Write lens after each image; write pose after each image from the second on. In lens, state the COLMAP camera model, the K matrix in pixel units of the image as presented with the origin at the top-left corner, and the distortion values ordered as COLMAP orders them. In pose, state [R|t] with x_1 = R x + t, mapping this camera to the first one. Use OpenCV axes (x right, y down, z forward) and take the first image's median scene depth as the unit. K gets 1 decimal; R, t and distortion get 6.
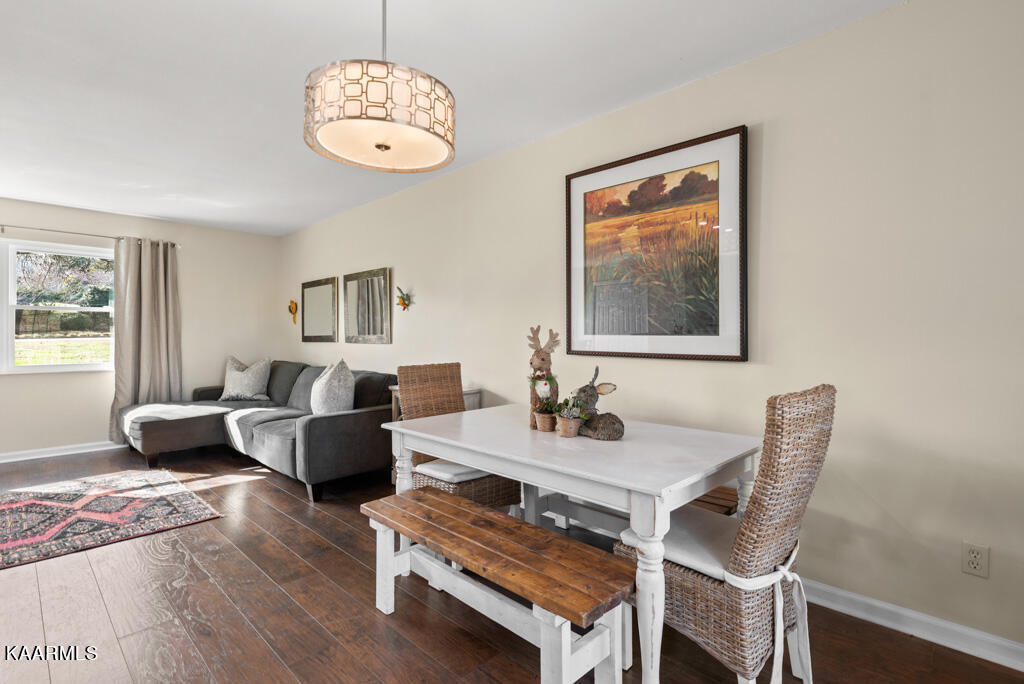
lens RADIAL K [[493.5, 0, 511.1], [0, 493.5, 338.3], [0, 0, 1]] dist [0.001928, 0.000870]
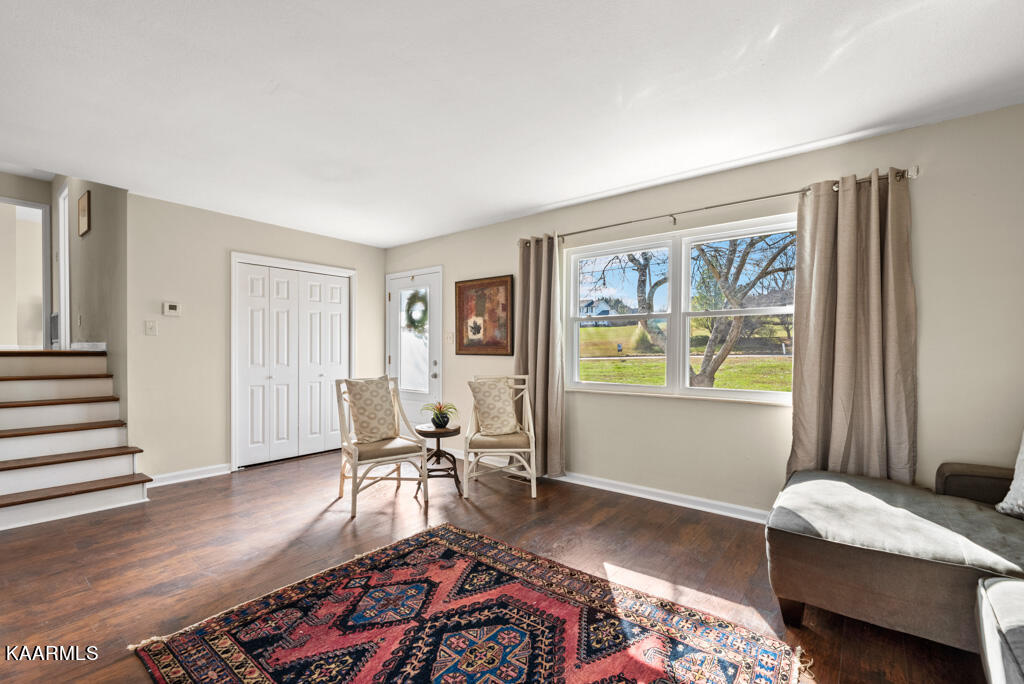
lens RADIAL K [[450.1, 0, 517.3], [0, 450.1, 349.0], [0, 0, 1]] dist [0.003761, 0.000092]
pose [[0.103471, 0.000800, -0.994632, -0.544349], [-0.006896, 0.999976, 0.000087, -0.007418], [0.994609, 0.006850, 0.103474, 1.177065]]
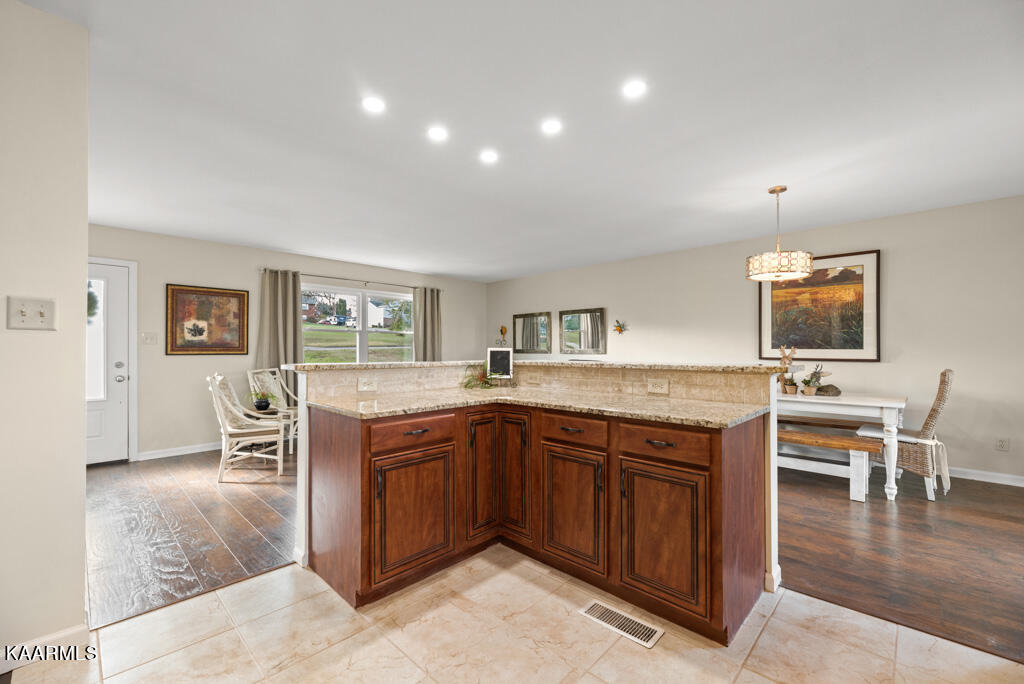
lens RADIAL K [[422.0, 0, 519.3], [0, 422.0, 348.4], [0, 0, 1]] dist [0.009148, 0.000072]
pose [[0.999908, 0.000101, 0.013597, -0.959228], [-0.000024, 0.999984, -0.005716, 0.000188], [-0.013598, 0.005715, 0.999891, -0.694765]]
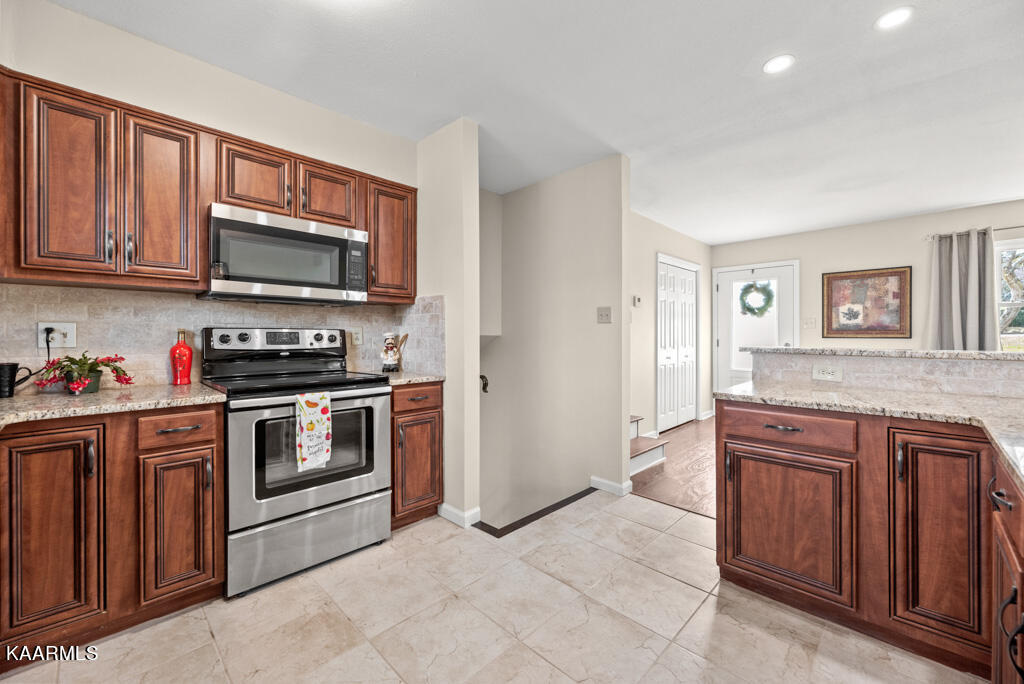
lens RADIAL K [[422.0, 0, 512.8], [0, 422.0, 335.8], [0, 0, 1]] dist [0.009148, 0.000072]
pose [[-0.007560, 0.003427, -0.999966, -0.434079], [-0.000749, 0.999994, 0.003433, 0.002244], [0.999971, 0.000774, -0.007557, -0.314000]]
